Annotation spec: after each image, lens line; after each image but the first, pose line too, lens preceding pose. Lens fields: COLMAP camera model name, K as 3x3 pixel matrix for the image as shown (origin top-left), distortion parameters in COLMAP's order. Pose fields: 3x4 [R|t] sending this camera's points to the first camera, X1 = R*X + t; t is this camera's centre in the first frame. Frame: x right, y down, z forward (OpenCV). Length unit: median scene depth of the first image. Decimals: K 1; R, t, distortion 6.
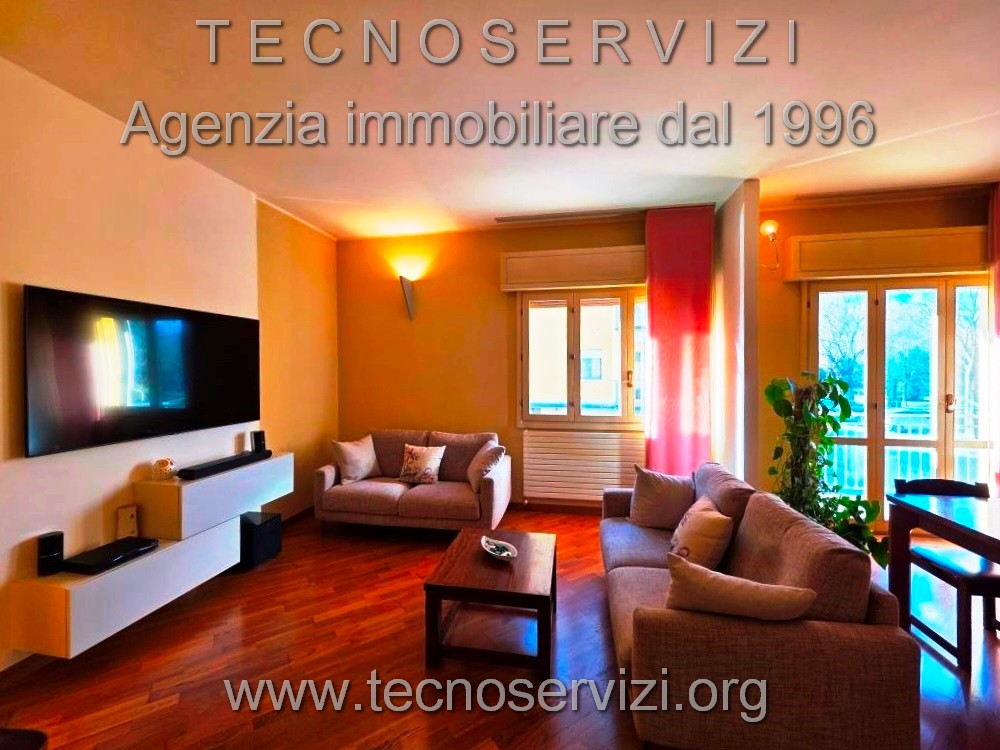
lens RADIAL K [[403.1, 0, 507.9], [0, 403.1, 372.2], [0, 0, 1]] dist [-0.002537, -0.000909]
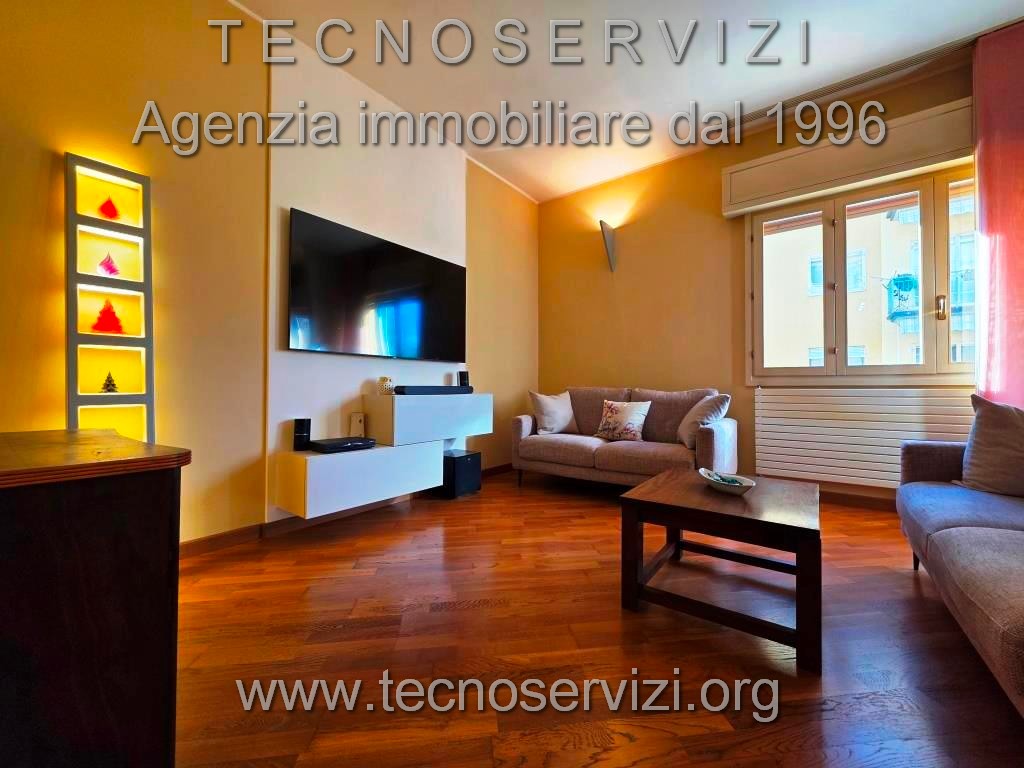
lens RADIAL K [[412.7, 0, 523.0], [0, 412.7, 382.4], [0, 0, 1]] dist [-0.002537, -0.000909]
pose [[0.896497, 0.001245, -0.443048, -0.012603], [-0.010227, 0.999788, -0.017885, 0.170537], [0.442932, 0.020565, 0.896320, 0.107269]]
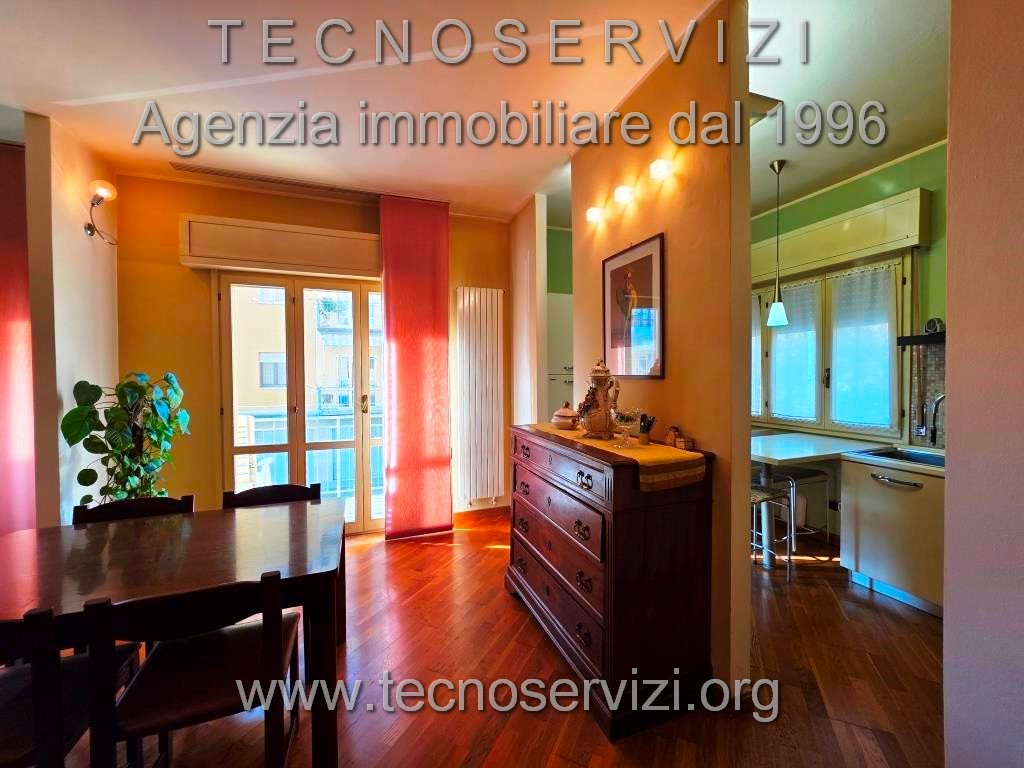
lens RADIAL K [[412.7, 0, 512.4], [0, 412.7, 381.5], [0, 0, 1]] dist [-0.002537, -0.000909]
pose [[0.857792, -0.010336, 0.513894, 0.844292], [0.006688, 0.999938, 0.008949, 0.011676], [-0.513954, -0.004239, 0.857807, -0.098847]]
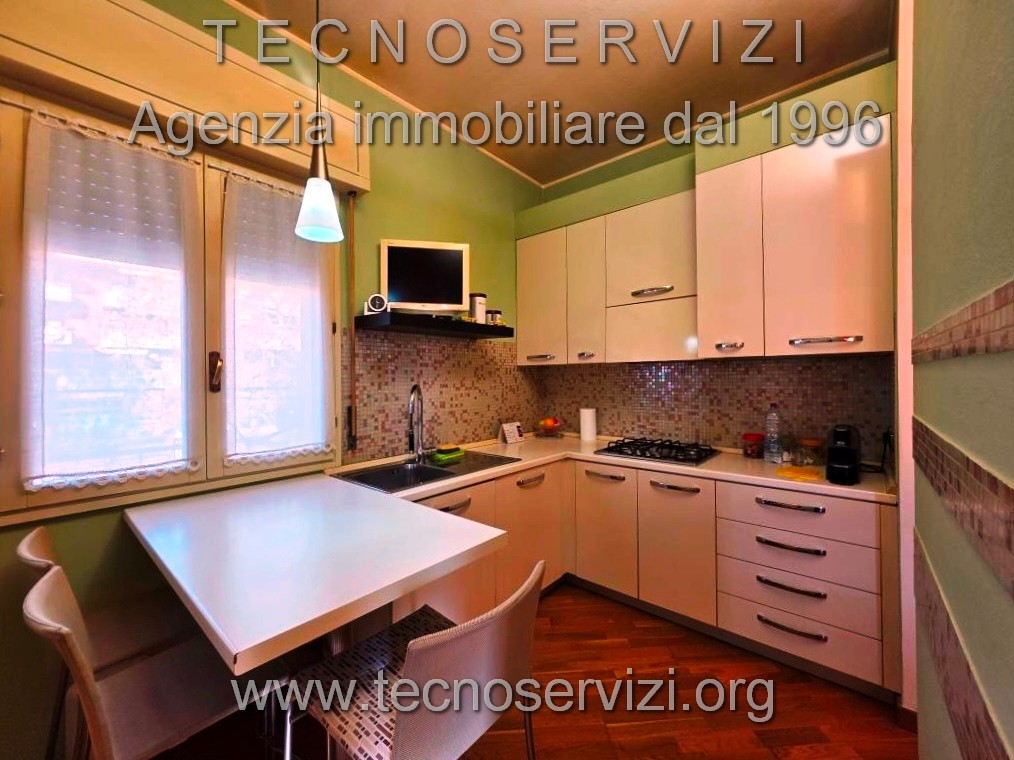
lens RADIAL K [[408.7, 0, 513.6], [0, 408.7, 375.4], [0, 0, 1]] dist [-0.002537, -0.000909]
pose [[-0.863682, 0.017100, 0.503748, 1.424728], [0.020223, 0.999795, 0.000735, 0.026802], [-0.503632, 0.010822, -0.863851, 0.558061]]
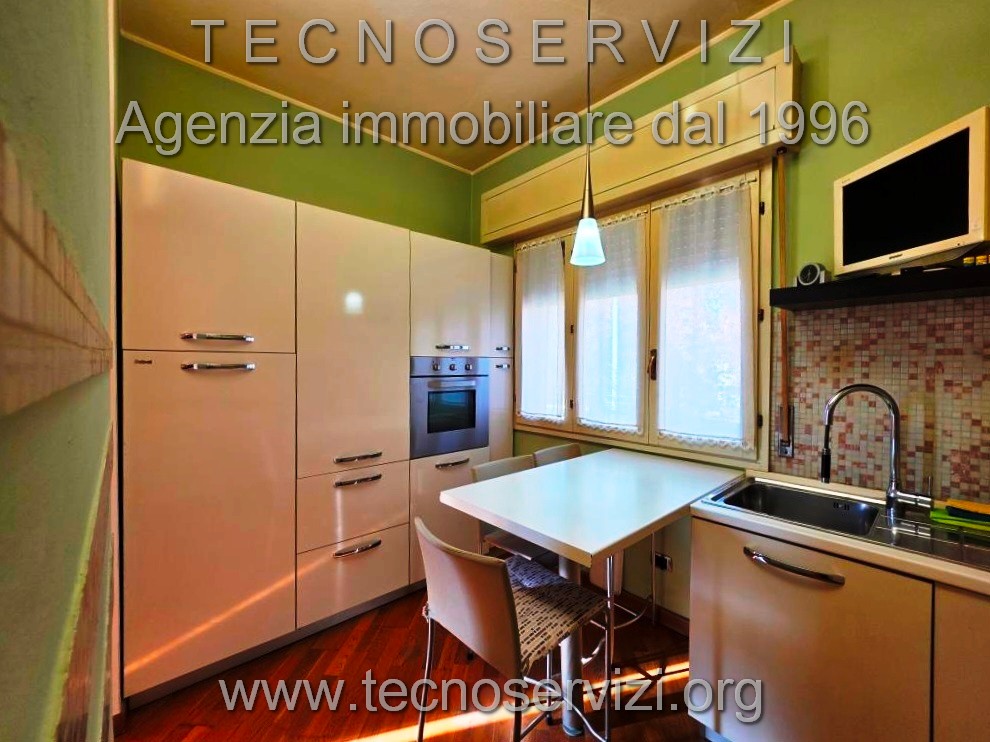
lens RADIAL K [[399.0, 0, 508.8], [0, 399.0, 369.8], [0, 0, 1]] dist [-0.002537, -0.000909]
pose [[0.603072, -0.000012, 0.797687, 1.342291], [-0.001031, 0.999999, 0.000795, 0.024085], [-0.797686, -0.001302, 0.603071, 0.150749]]
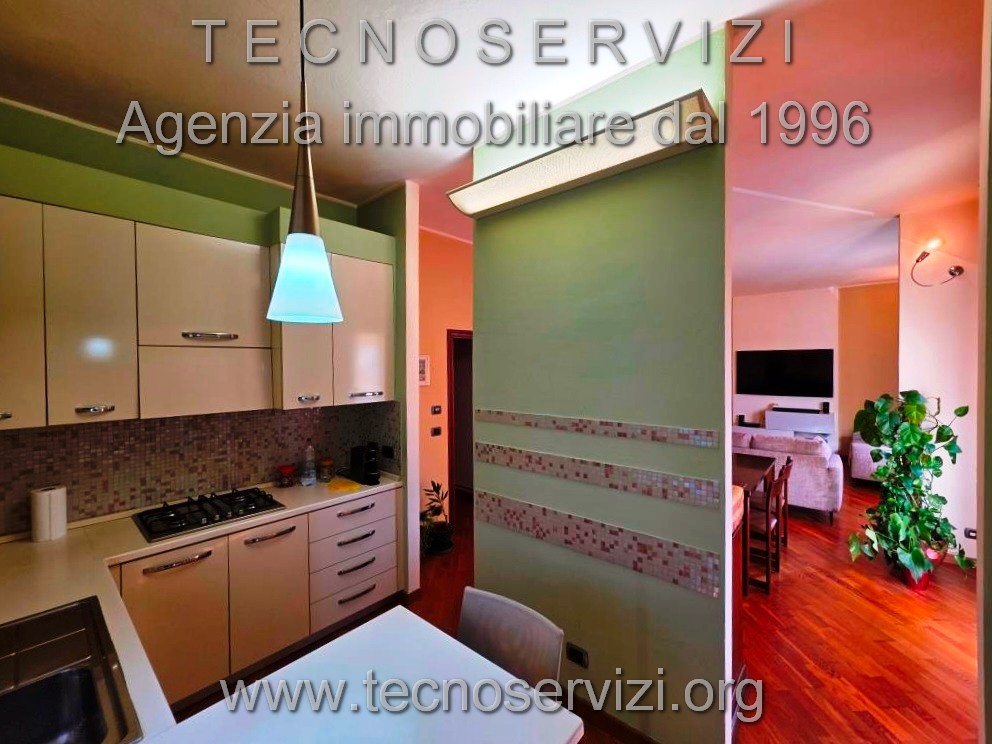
lens RADIAL K [[399.8, 0, 501.7], [0, 399.8, 369.1], [0, 0, 1]] dist [-0.002537, -0.000909]
pose [[-0.513529, 0.016699, -0.857909, 1.833978], [0.001522, 0.999827, 0.018551, -0.062867], [0.858071, 0.008221, -0.513466, 0.539957]]
